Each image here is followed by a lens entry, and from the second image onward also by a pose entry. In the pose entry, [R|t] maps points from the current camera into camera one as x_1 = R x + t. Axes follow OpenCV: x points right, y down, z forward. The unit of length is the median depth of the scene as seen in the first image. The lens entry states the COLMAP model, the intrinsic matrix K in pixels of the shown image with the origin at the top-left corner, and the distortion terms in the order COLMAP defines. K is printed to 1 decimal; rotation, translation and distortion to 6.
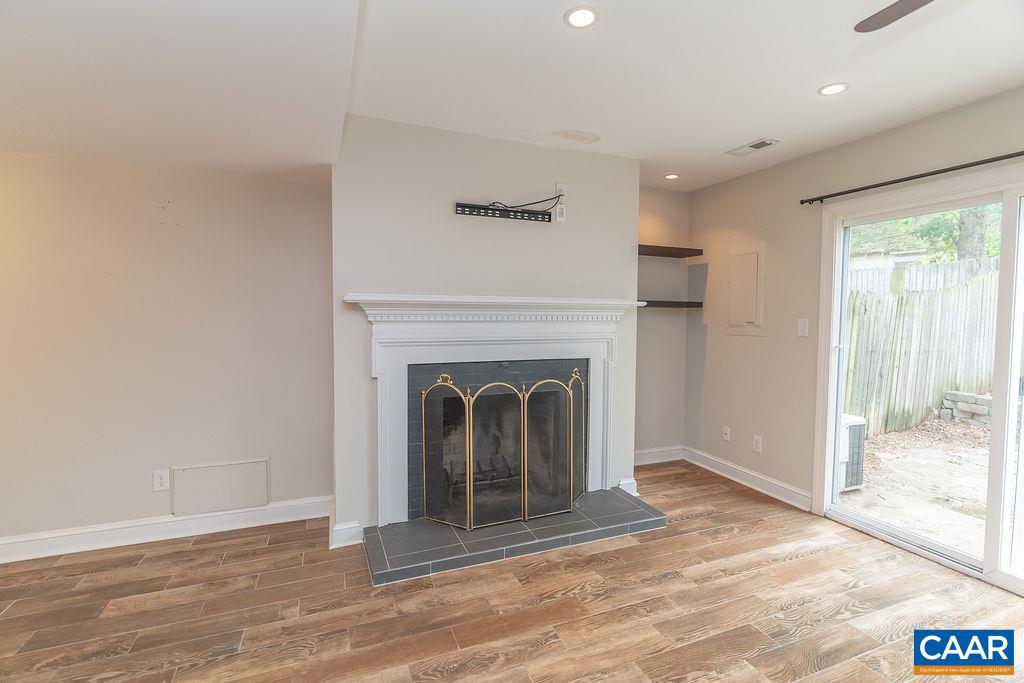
lens RADIAL K [[470.4, 0, 512.0], [0, 470.4, 334.1], [0, 0, 1]] dist [-0.001803, -0.000178]
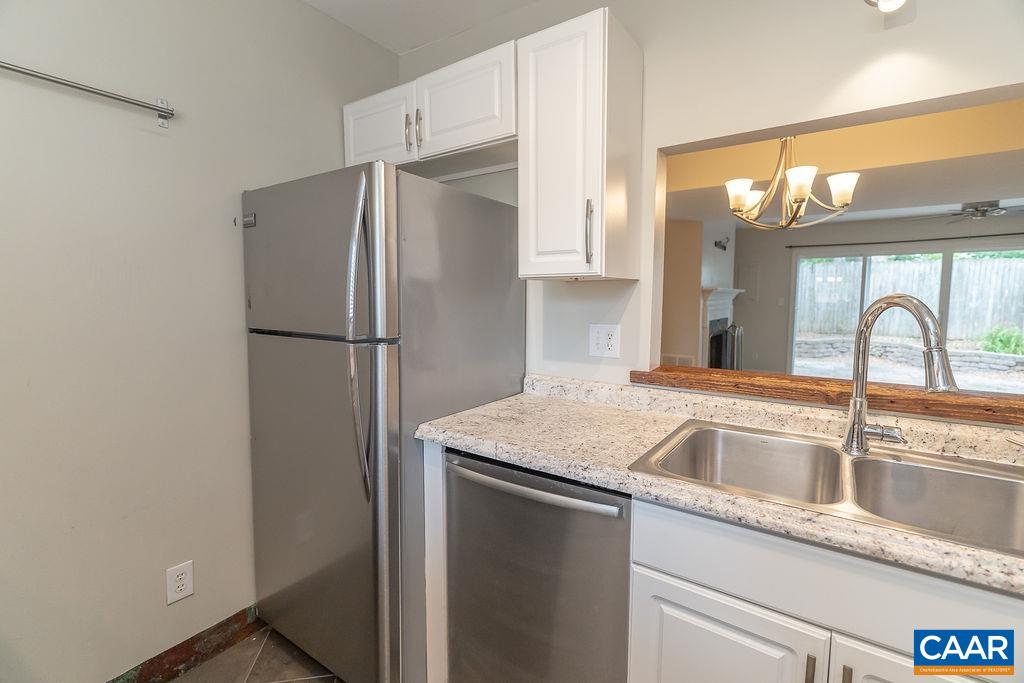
lens RADIAL K [[460.4, 0, 512.8], [0, 460.4, 338.3], [0, 0, 1]] dist [-0.002890, -0.000425]
pose [[0.840344, -0.054646, 0.539292, -2.131096], [0.026833, 0.997879, 0.059301, -0.001532], [-0.541389, -0.035363, 0.840028, -0.222279]]
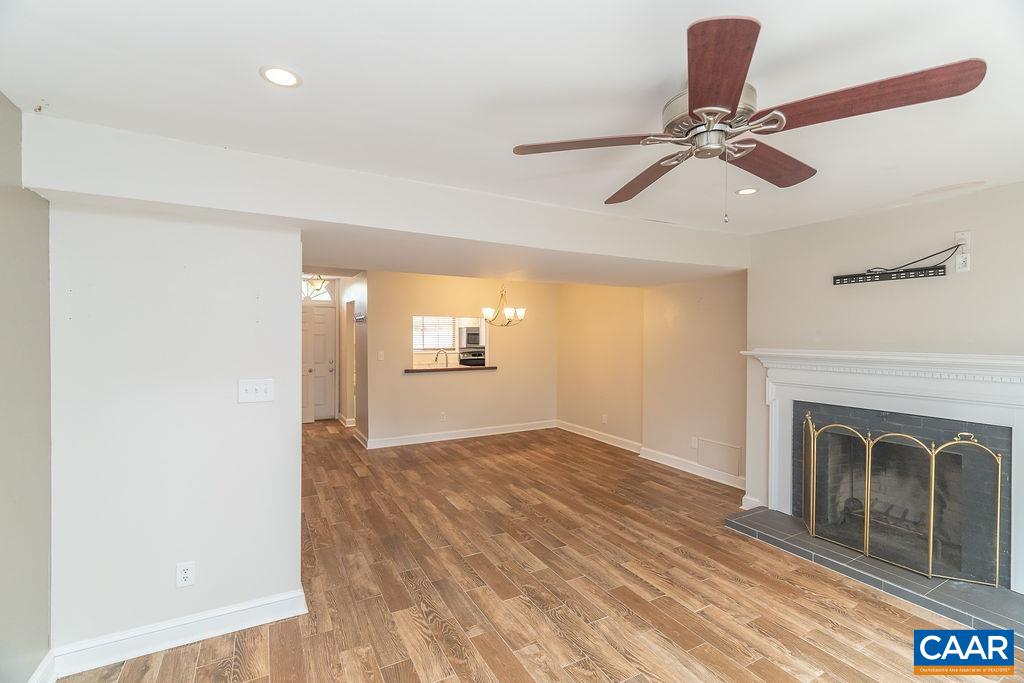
lens RADIAL K [[457.4, 0, 513.4], [0, 457.4, 337.4], [0, 0, 1]] dist [-0.003787, -0.000106]
pose [[0.116093, -0.000669, -0.993238, 1.071099], [-0.042006, 0.999102, -0.005582, -0.082408], [0.992350, 0.042370, 0.115960, 0.028410]]
